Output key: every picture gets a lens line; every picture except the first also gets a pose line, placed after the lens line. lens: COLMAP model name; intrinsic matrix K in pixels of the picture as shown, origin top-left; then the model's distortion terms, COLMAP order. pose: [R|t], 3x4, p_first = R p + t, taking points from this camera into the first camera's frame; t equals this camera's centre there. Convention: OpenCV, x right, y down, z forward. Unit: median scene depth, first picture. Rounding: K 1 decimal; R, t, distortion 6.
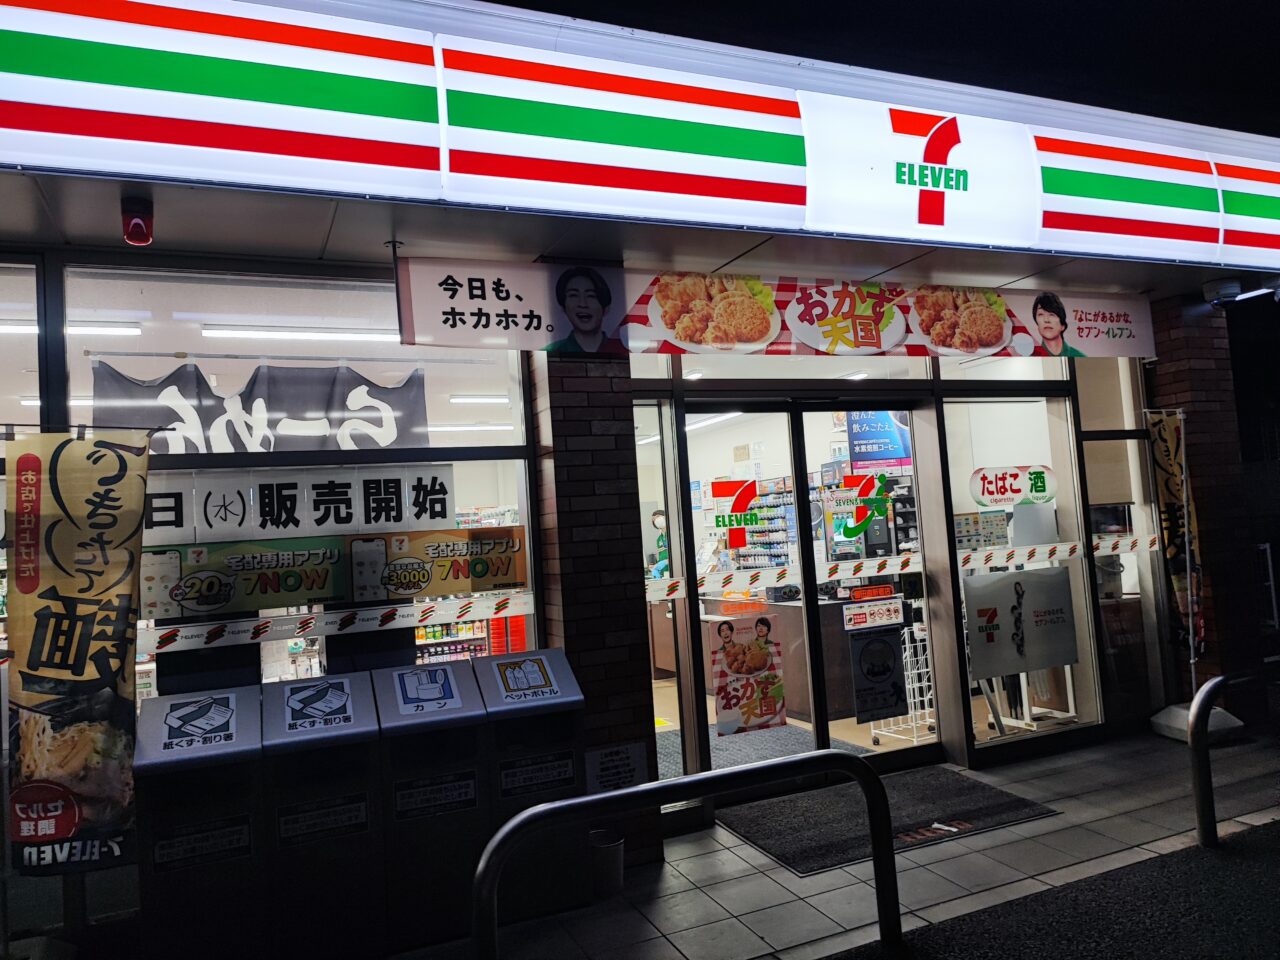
lens RADIAL K [[908.0, 0, 644.7], [0, 908.0, 473.4], [0, 0, 1]] dist [0.010341, -0.006161]
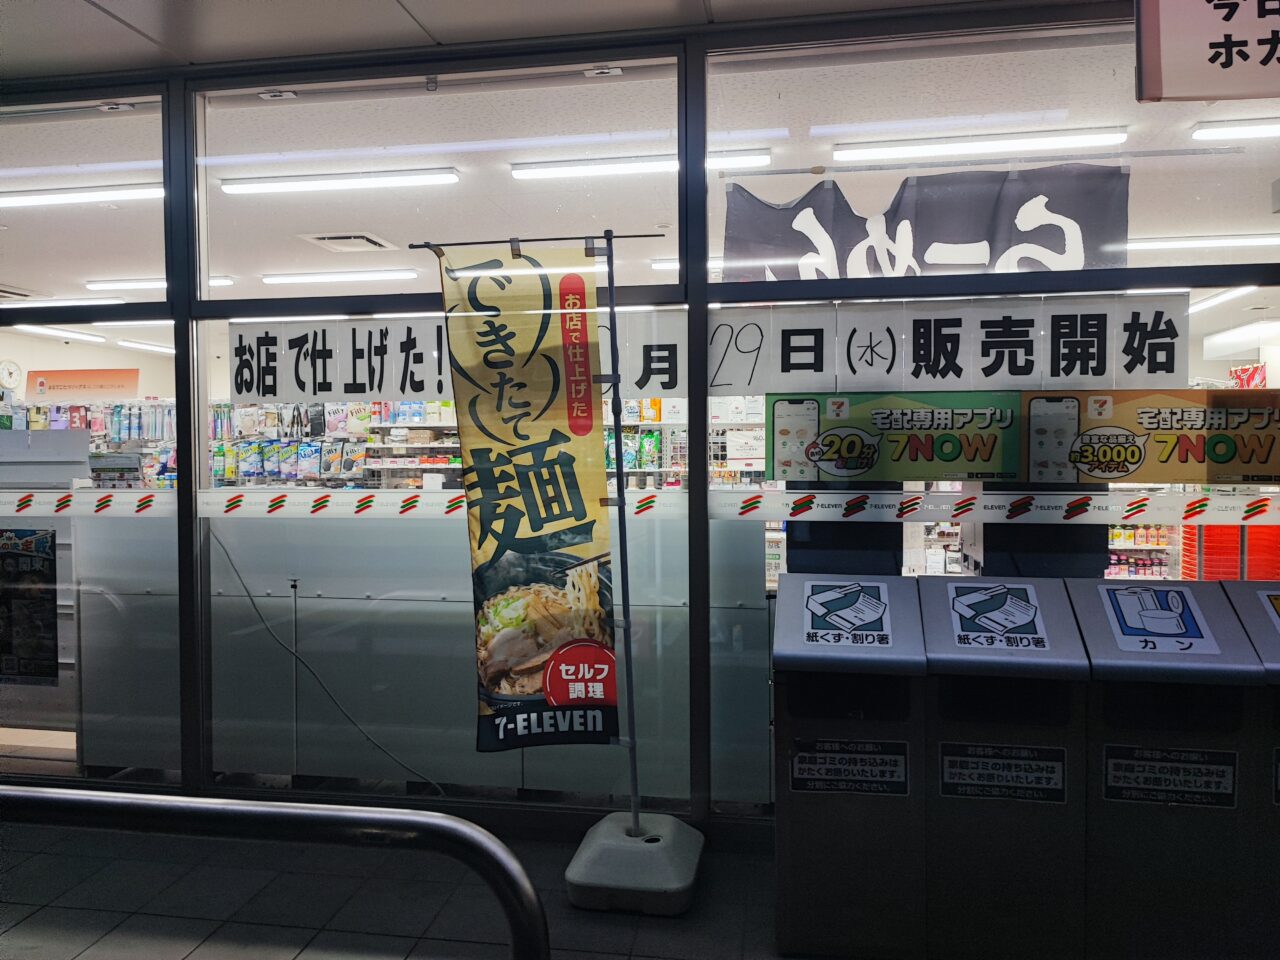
lens RADIAL K [[963.7, 0, 642.2], [0, 963.7, 485.8], [0, 0, 1]] dist [-0.012497, -0.025852]
pose [[0.822478, 0.089610, -0.561694, -0.139373], [-0.015270, 0.990635, 0.135682, 0.043263], [0.568593, -0.103018, 0.816143, 0.185108]]
